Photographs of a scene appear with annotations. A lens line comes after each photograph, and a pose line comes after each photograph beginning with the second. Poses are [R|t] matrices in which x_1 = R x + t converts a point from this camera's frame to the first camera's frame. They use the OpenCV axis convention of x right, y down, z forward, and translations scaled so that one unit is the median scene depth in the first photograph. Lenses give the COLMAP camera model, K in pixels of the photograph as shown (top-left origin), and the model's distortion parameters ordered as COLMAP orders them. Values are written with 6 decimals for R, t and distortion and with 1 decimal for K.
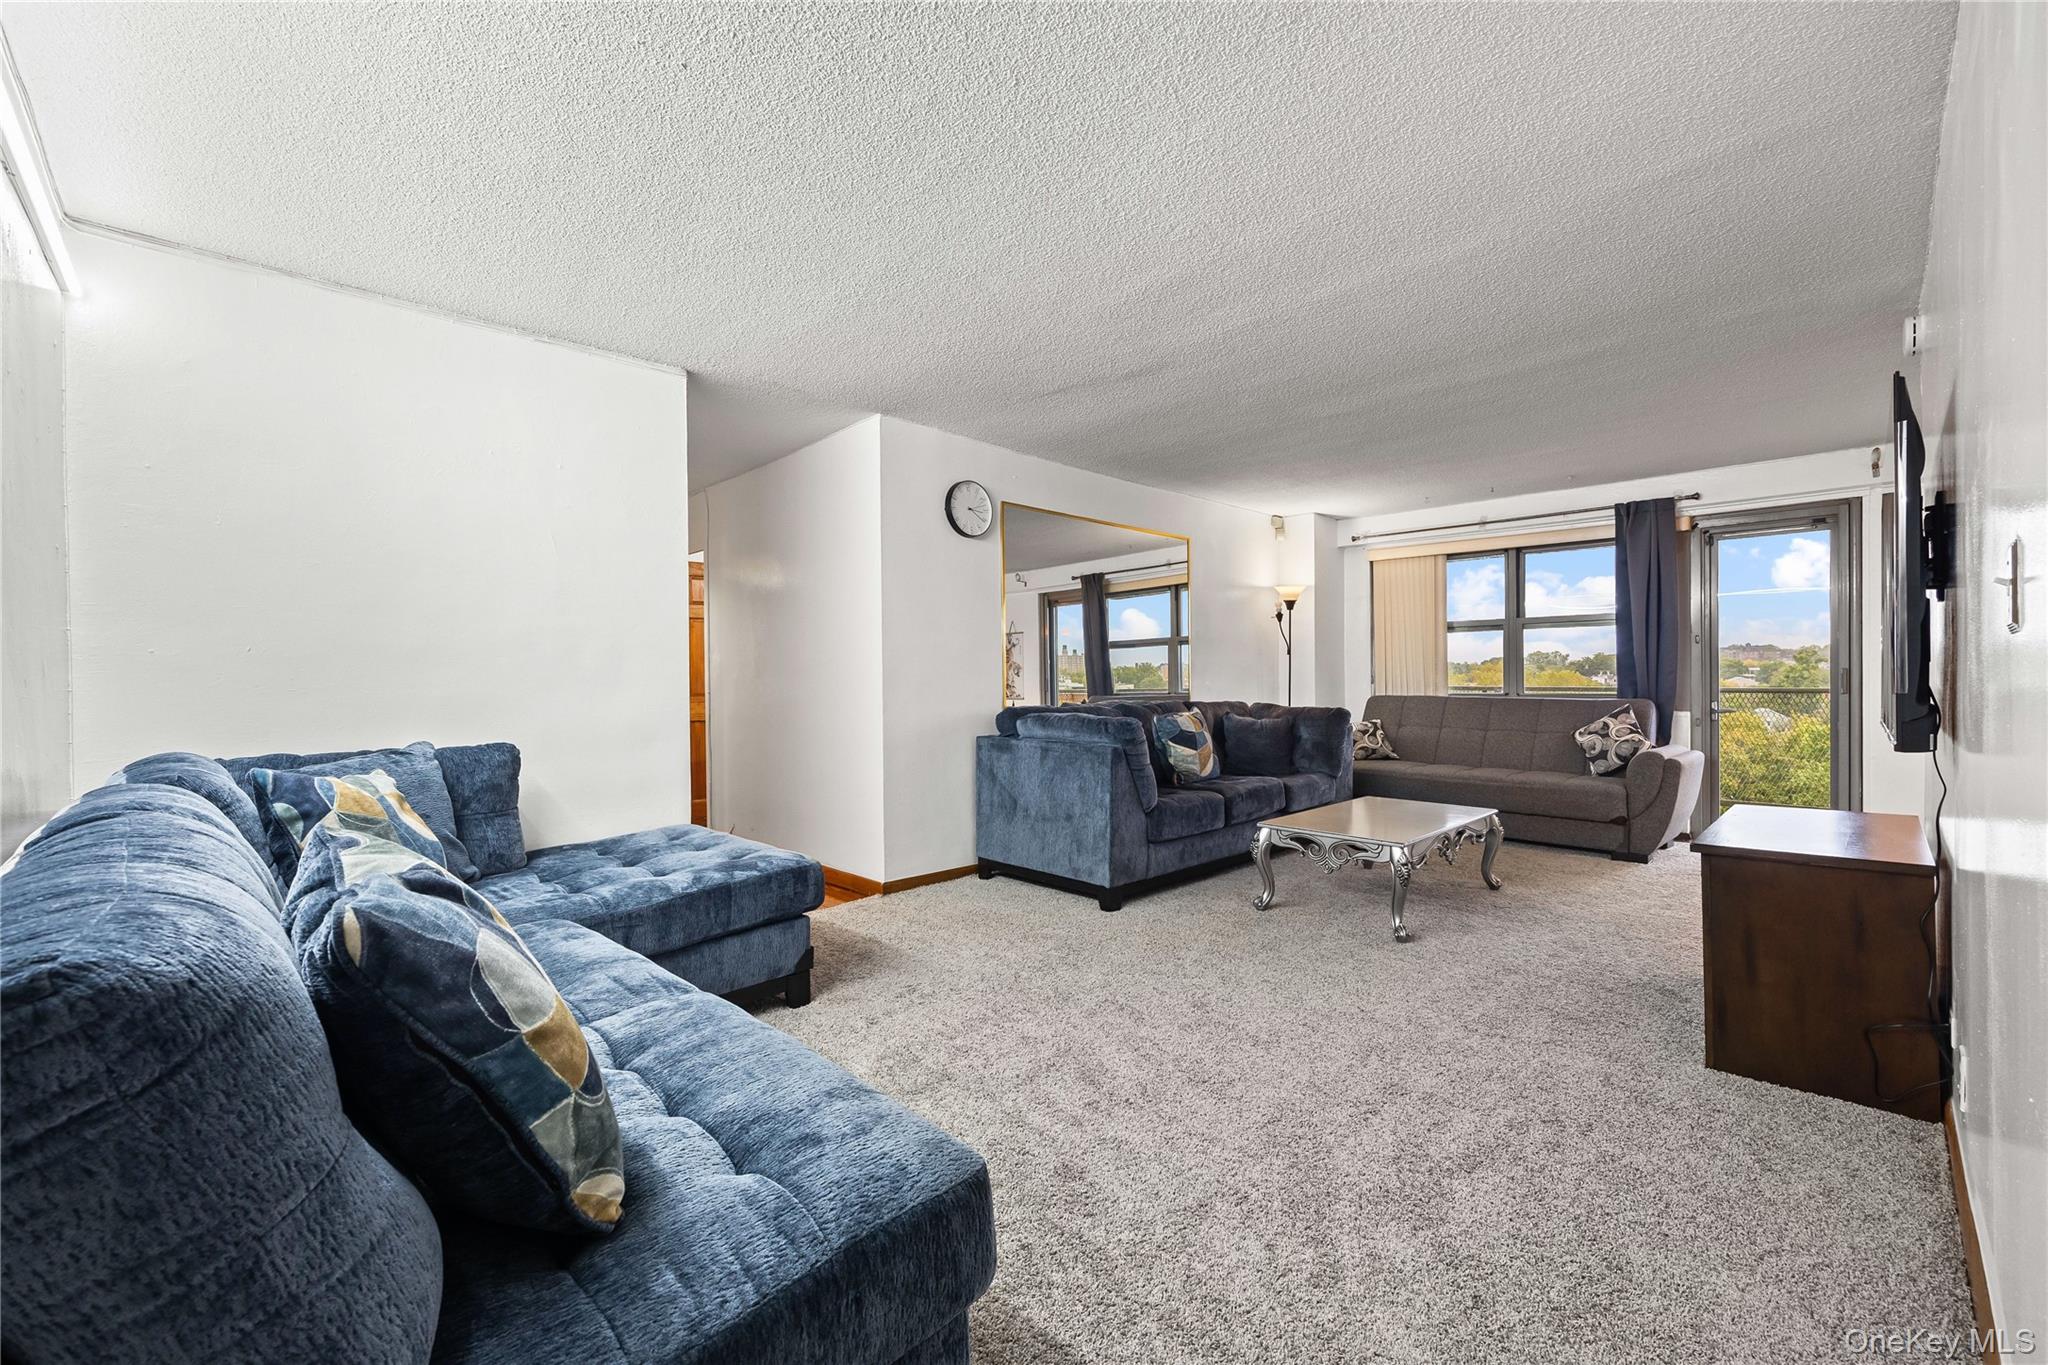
lens RADIAL K [[837.3, 0, 1029.6], [0, 837.3, 670.9], [0, 0, 1]] dist [-0.000913, 0.000193]
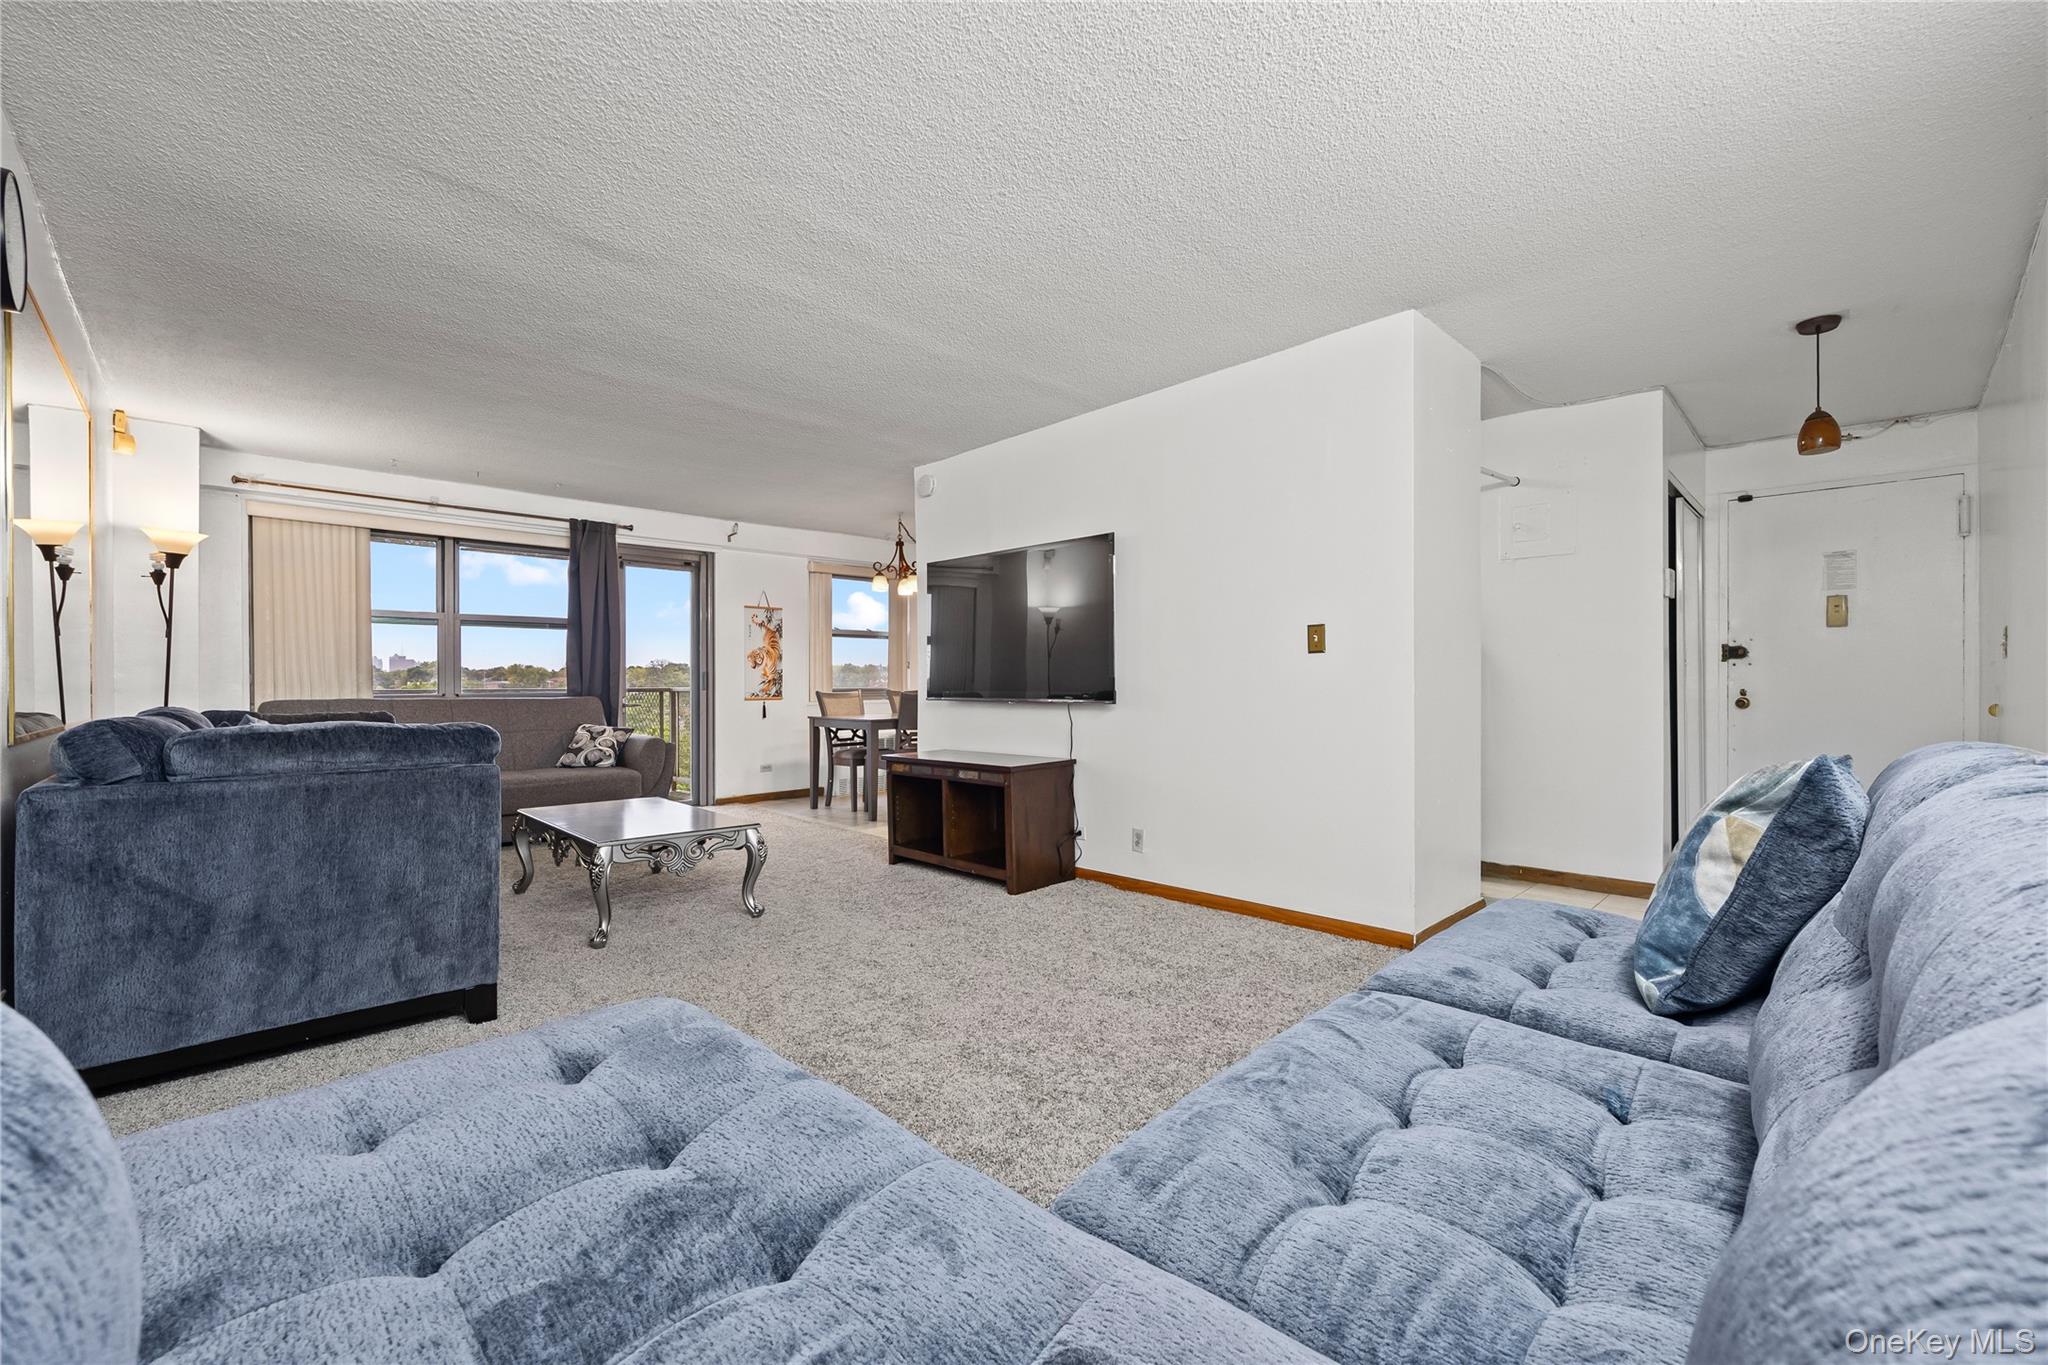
lens RADIAL K [[837.3, 0, 1029.6], [0, 837.3, 670.9], [0, 0, 1]] dist [-0.000913, 0.000193]
pose [[-0.003067, 0.019950, 0.999796, -0.347860], [-0.001917, 0.999799, -0.019956, 0.017994], [-0.999993, -0.001978, -0.003028, 0.361421]]
